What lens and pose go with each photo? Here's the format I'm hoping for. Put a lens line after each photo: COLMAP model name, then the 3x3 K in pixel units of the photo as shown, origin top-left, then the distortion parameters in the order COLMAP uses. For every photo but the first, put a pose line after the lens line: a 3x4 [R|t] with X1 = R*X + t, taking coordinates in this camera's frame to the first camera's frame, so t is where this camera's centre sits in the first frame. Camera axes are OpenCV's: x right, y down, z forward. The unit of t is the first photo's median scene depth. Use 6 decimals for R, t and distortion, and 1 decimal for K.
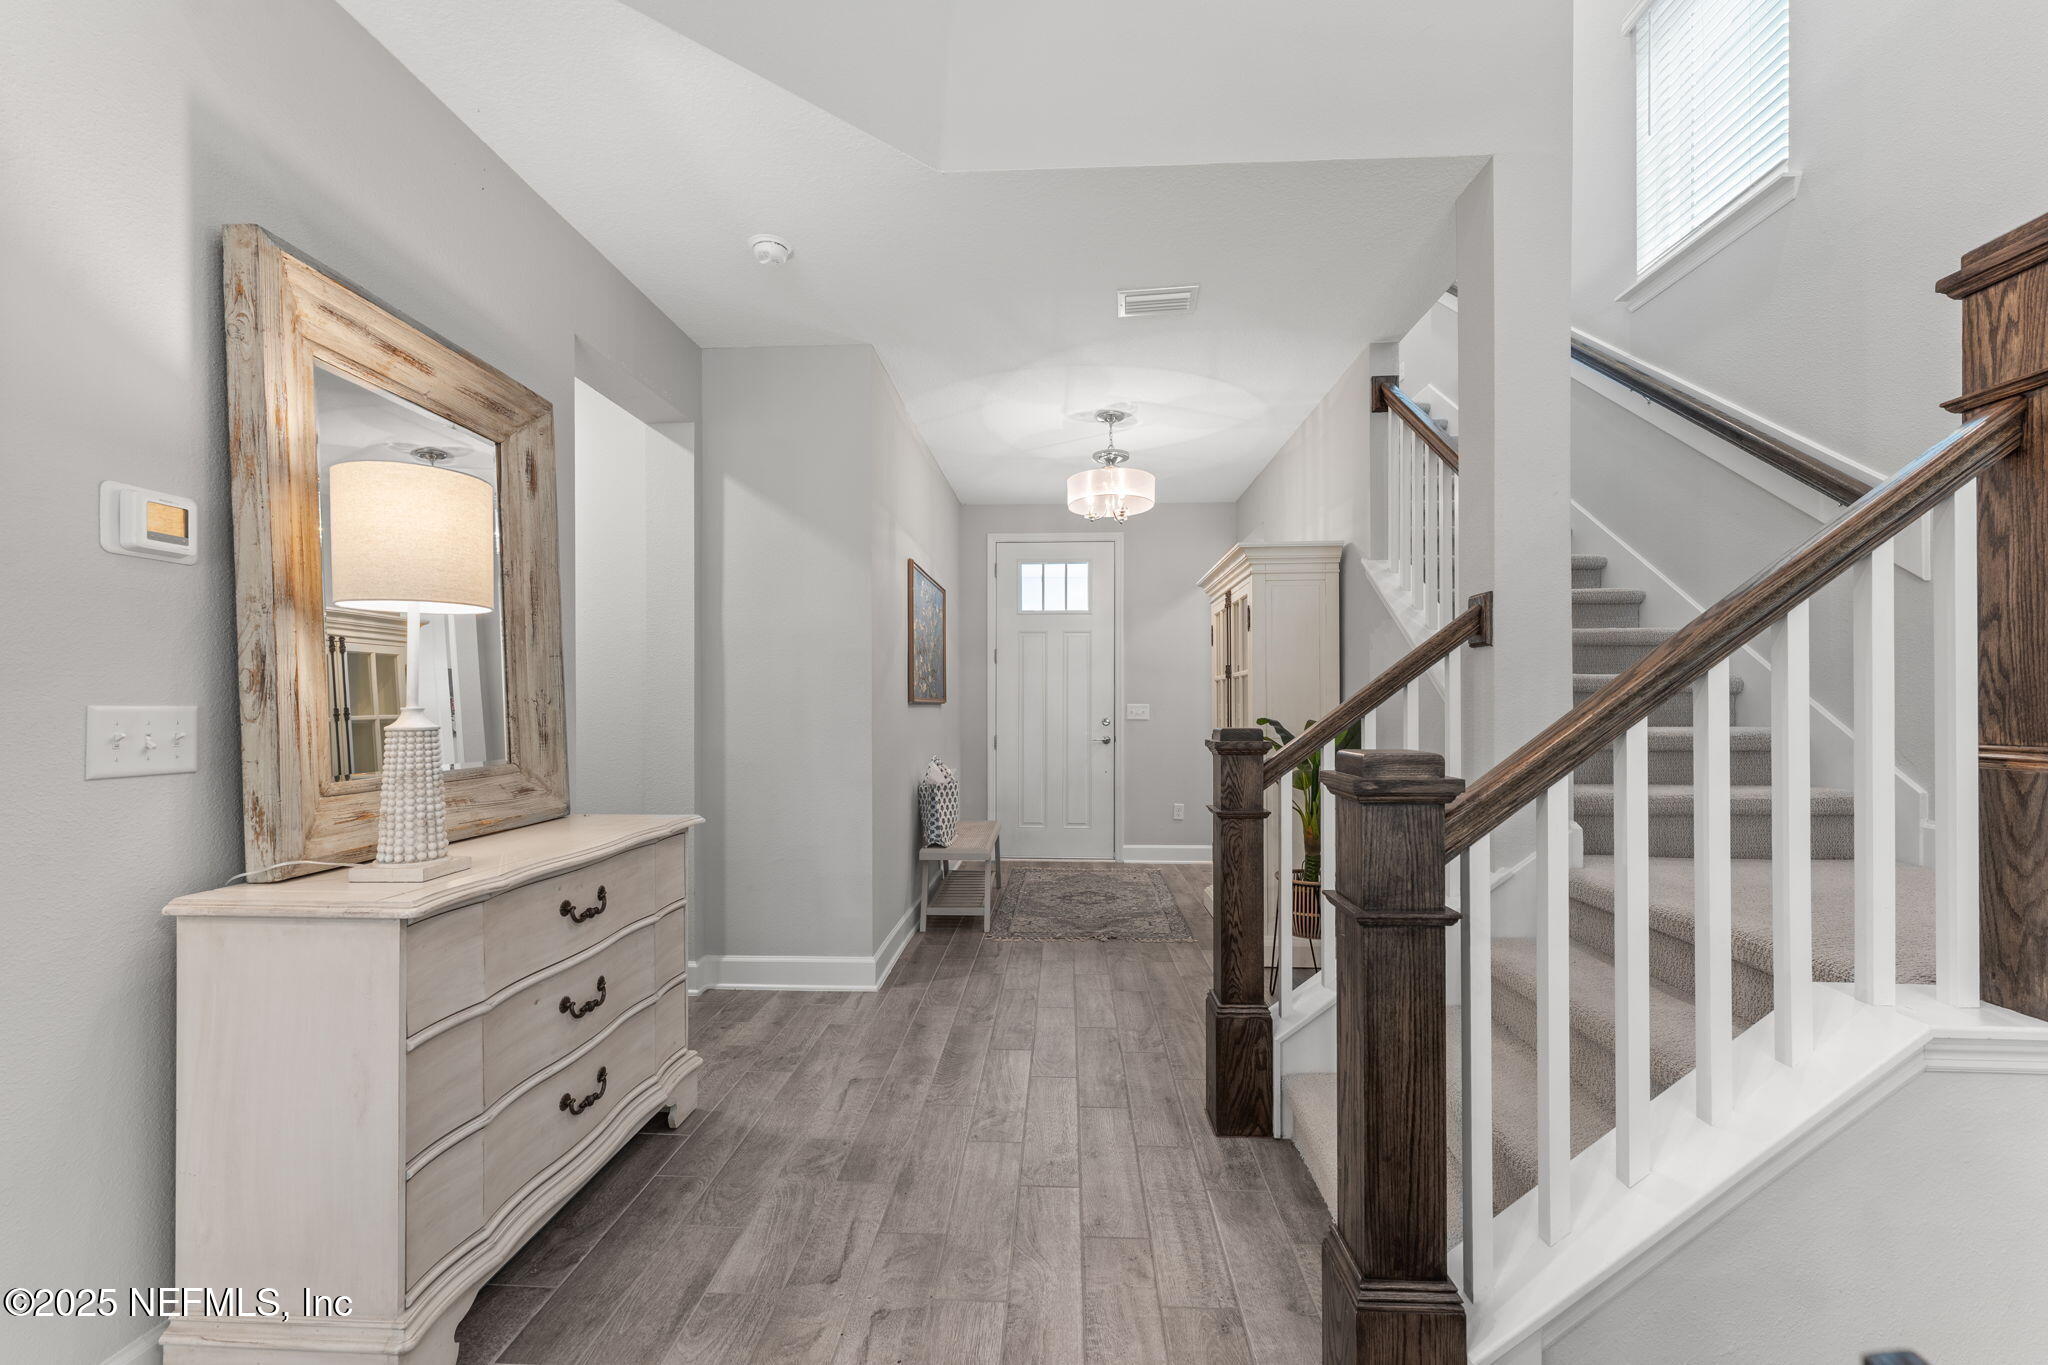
lens RADIAL K [[837.7, 0, 1018.8], [0, 837.7, 698.6], [0, 0, 1]] dist [-0.013404, -0.000044]
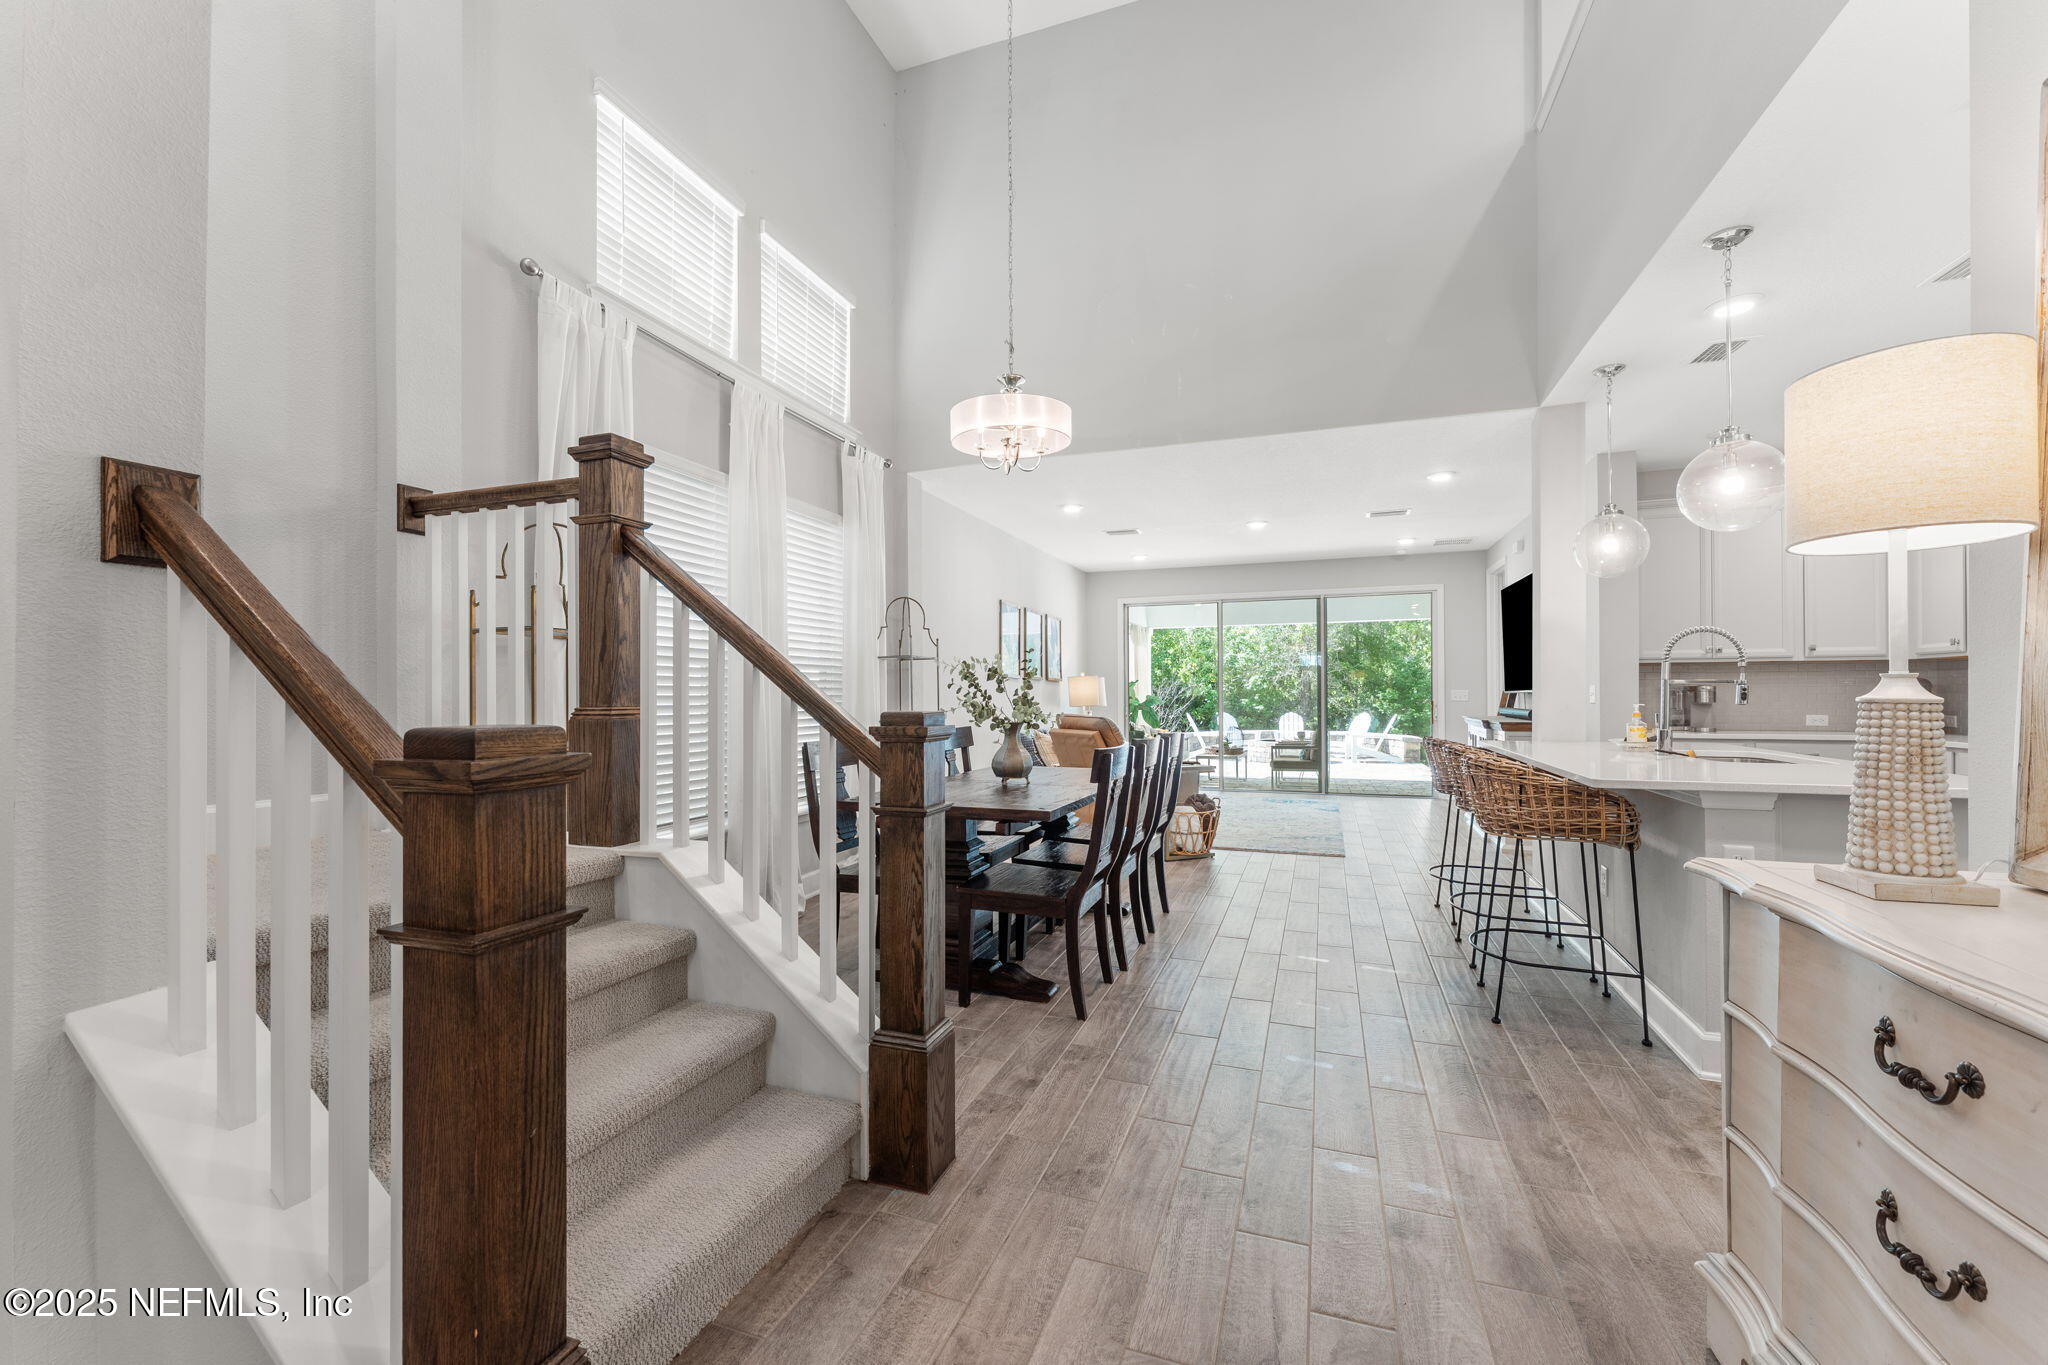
lens RADIAL K [[824.8, 0, 1021.6], [0, 824.8, 697.9], [0, 0, 1]] dist [0.003122, 0.000102]
pose [[-0.955459, 0.003971, 0.295097, -0.066157], [0.003502, 0.999992, -0.002120, 0.011936], [-0.295103, -0.000992, -0.955465, 0.720459]]
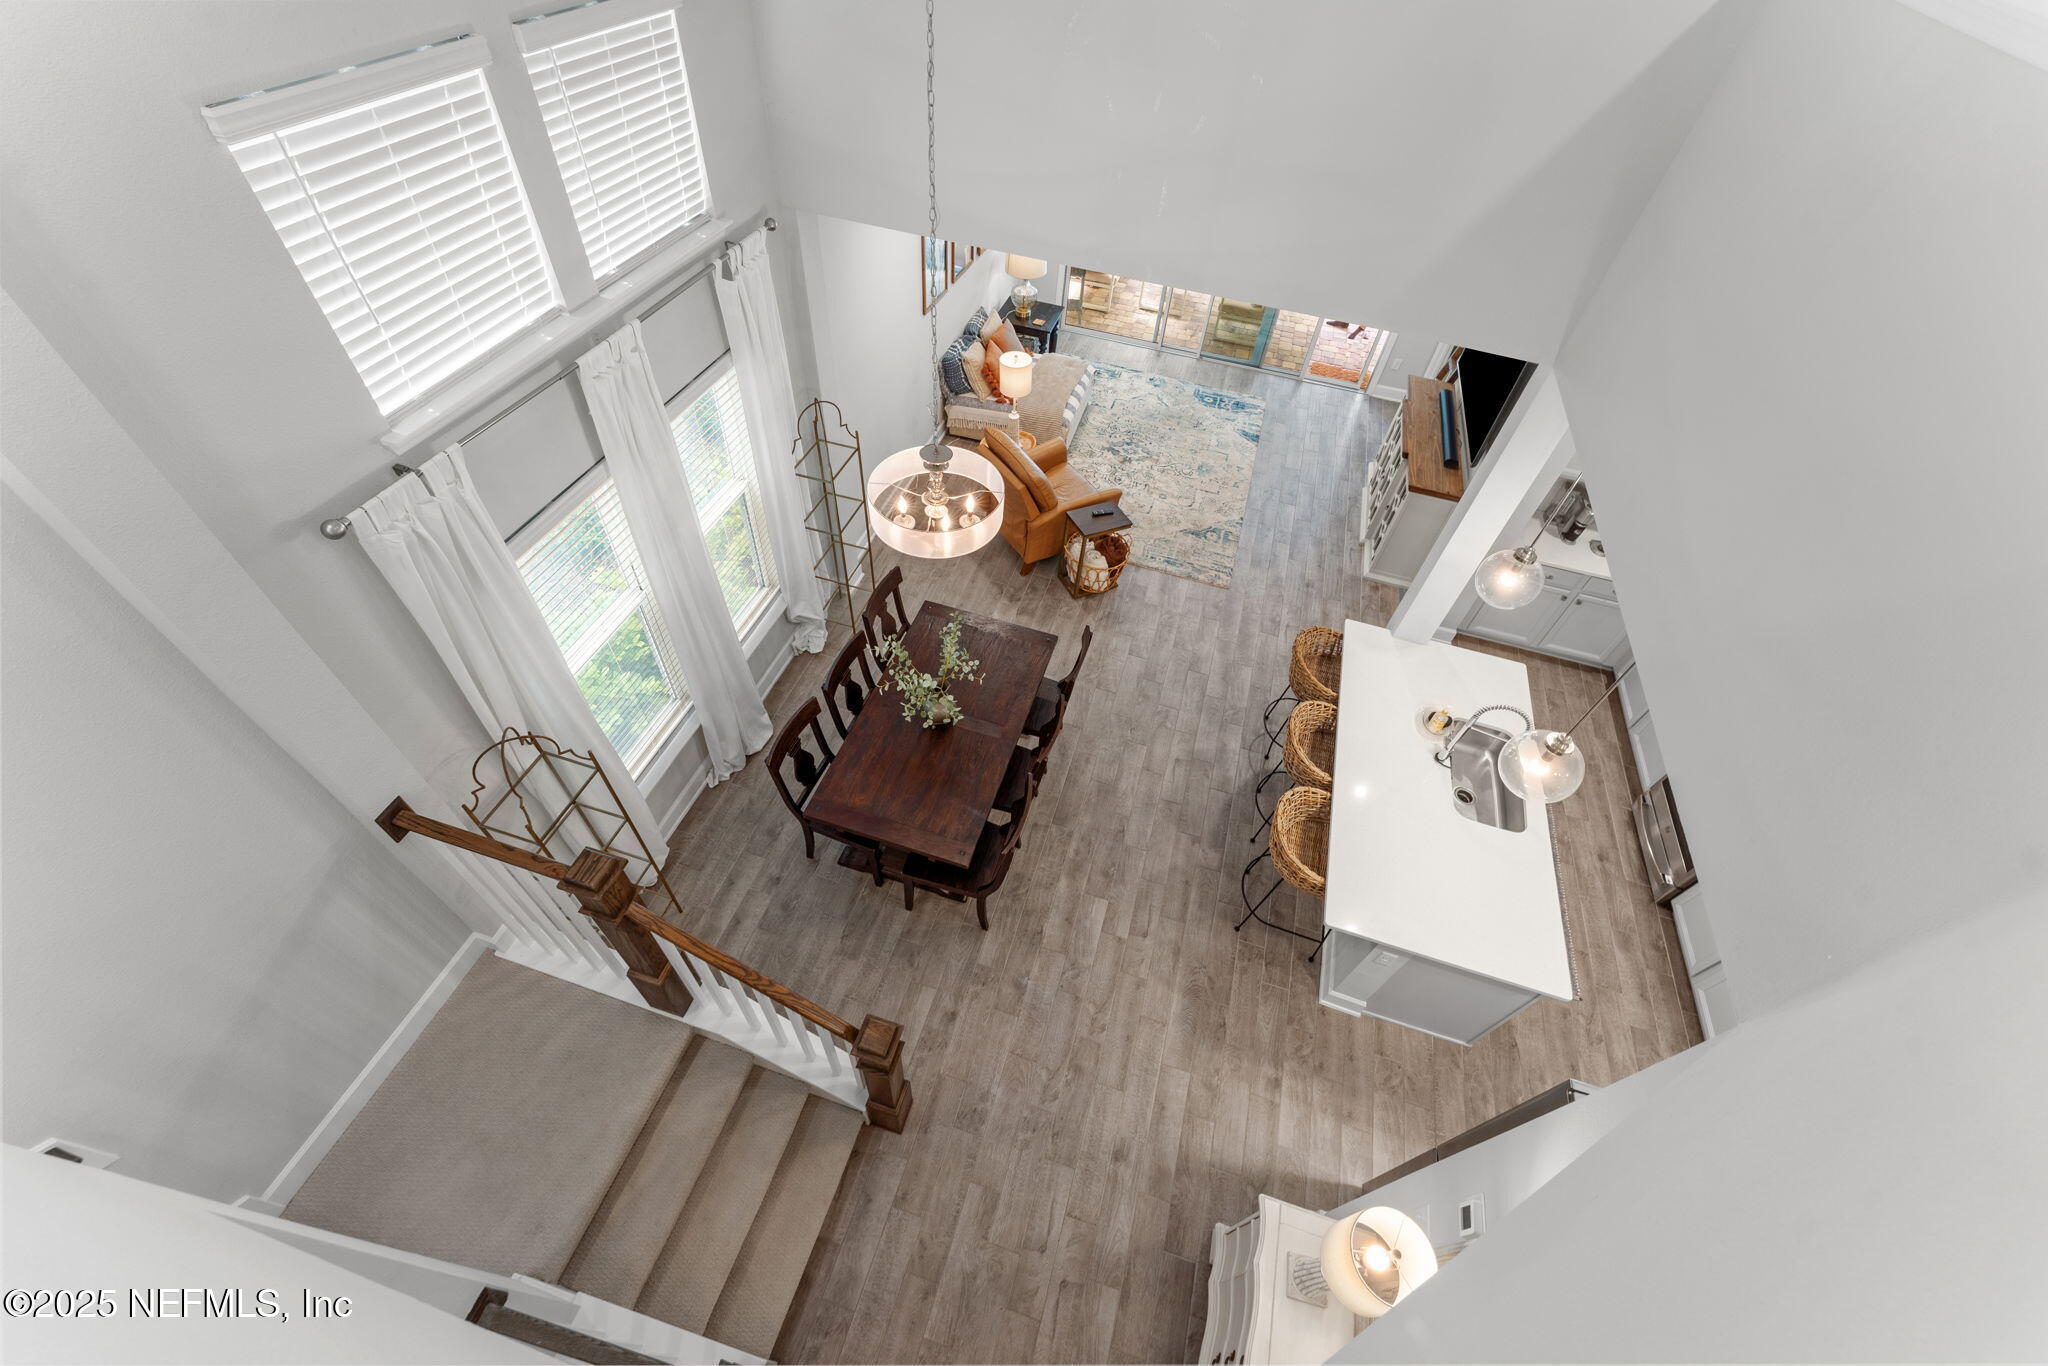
lens RADIAL K [[811.5, 0, 1019.9], [0, 811.5, 692.0], [0, 0, 1]] dist [0.012088, -0.000203]
pose [[-0.968305, -0.224800, 0.108857, -0.002533], [-0.065519, 0.649176, 0.757811, -0.724123], [-0.241023, 0.726660, -0.643329, 0.505694]]
